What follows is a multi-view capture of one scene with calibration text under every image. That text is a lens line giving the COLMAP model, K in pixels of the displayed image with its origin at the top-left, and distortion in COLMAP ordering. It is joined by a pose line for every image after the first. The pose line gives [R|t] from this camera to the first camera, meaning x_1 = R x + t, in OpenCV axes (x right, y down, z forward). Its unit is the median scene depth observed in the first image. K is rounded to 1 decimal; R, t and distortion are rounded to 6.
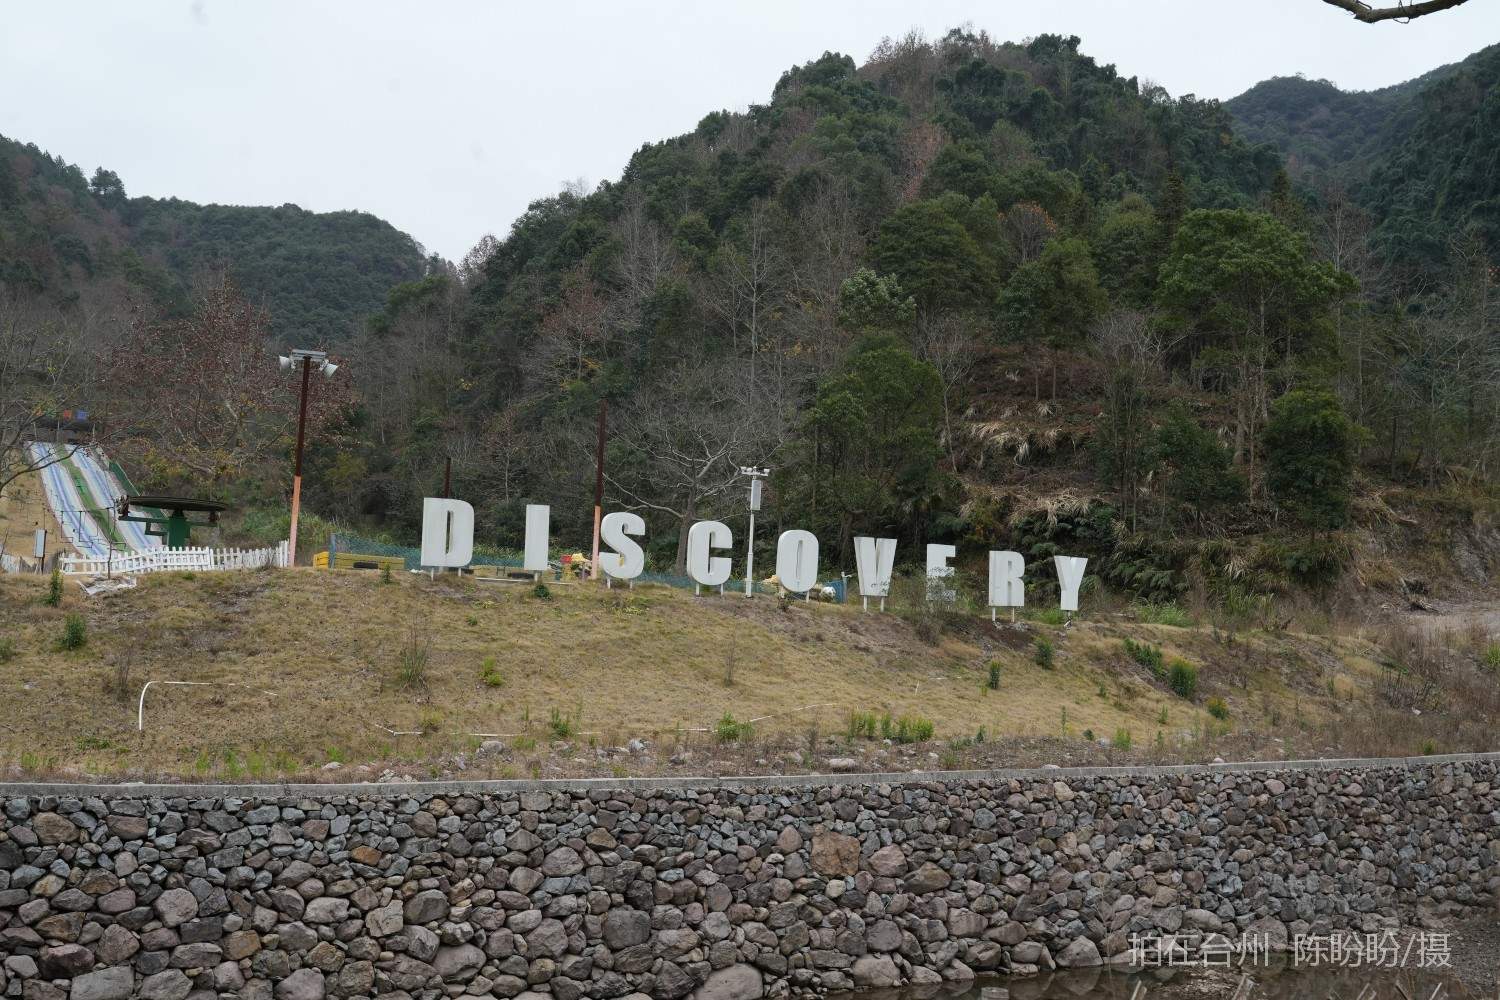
lens RADIAL K [[1564.0, 0, 751.1], [0, 1564.0, 489.3], [0, 0, 1]] dist [-0.004691, 0.000000]
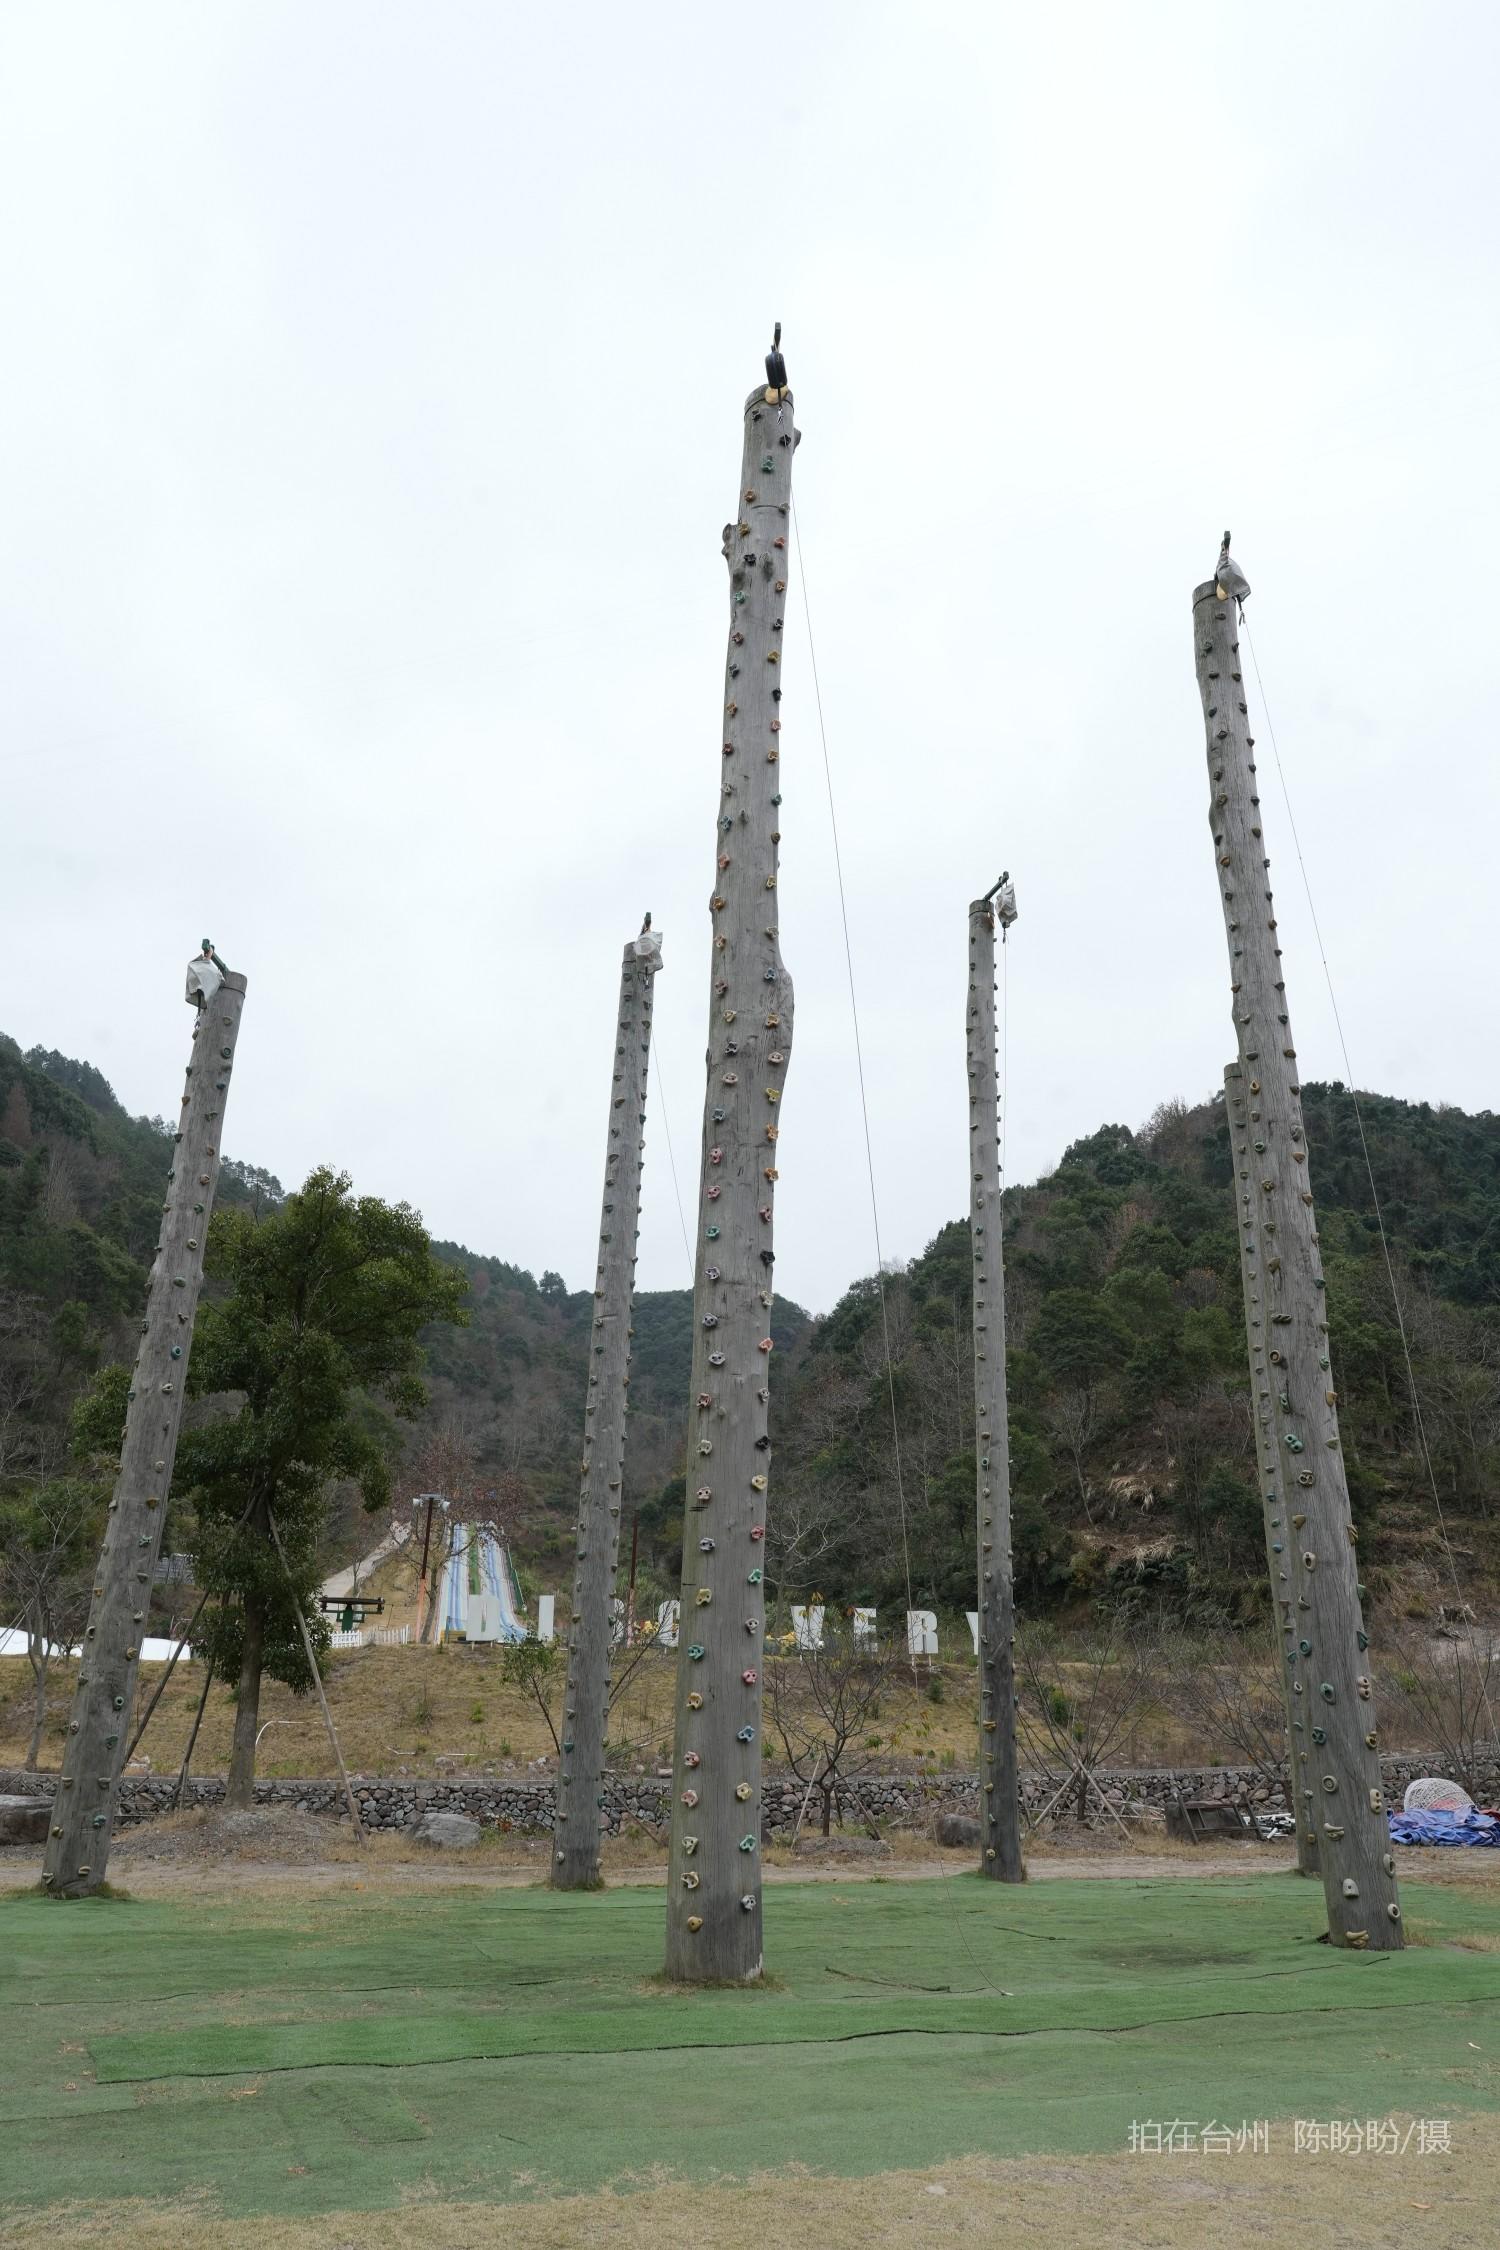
lens RADIAL K [[1433.0, 0, 733.1], [0, 1433.0, 1118.7], [0, 0, 1]] dist [-0.021108, 0.000614]
pose [[0.959793, -0.123878, -0.251897, 0.542072], [0.049847, 0.958310, -0.281350, -0.041611], [0.276249, 0.257481, 0.925954, -0.435959]]
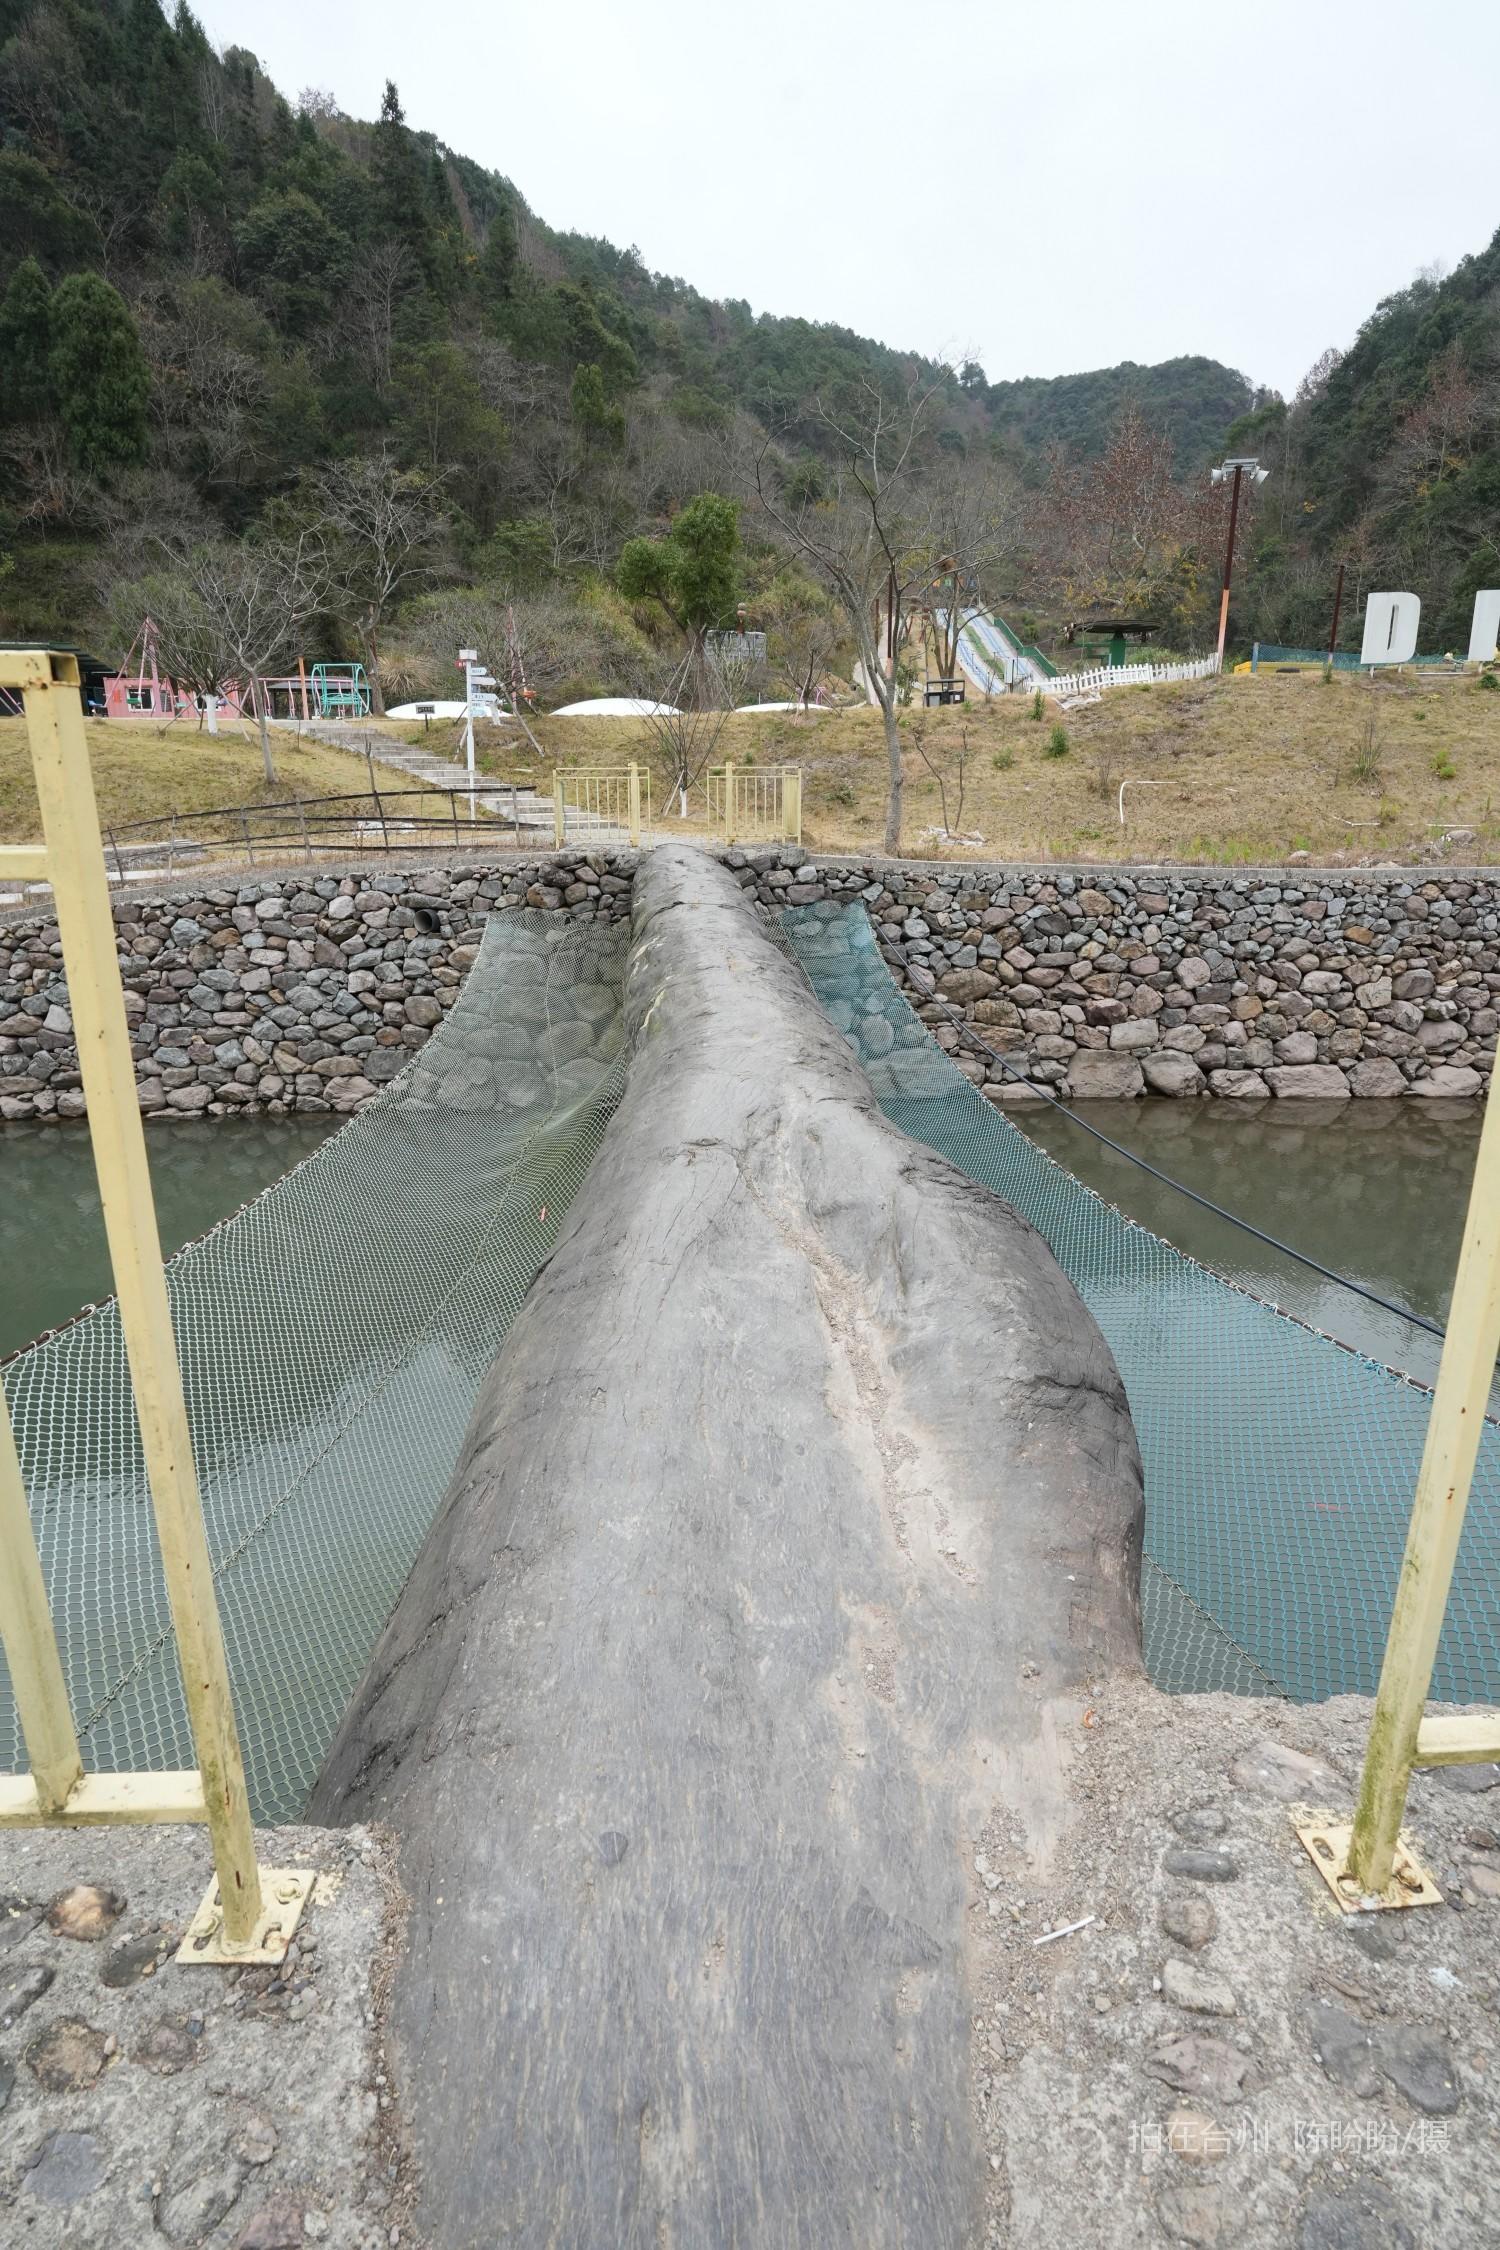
lens RADIAL K [[1223.2, 0, 752.5], [0, 1223.2, 1117.2], [0, 0, 1]] dist [-0.001499, 0.003994]
pose [[0.839122, 0.115483, -0.531543, -0.098394], [0.089133, 0.934802, 0.343804, 0.017402], [0.536591, -0.335872, 0.774119, 0.056954]]
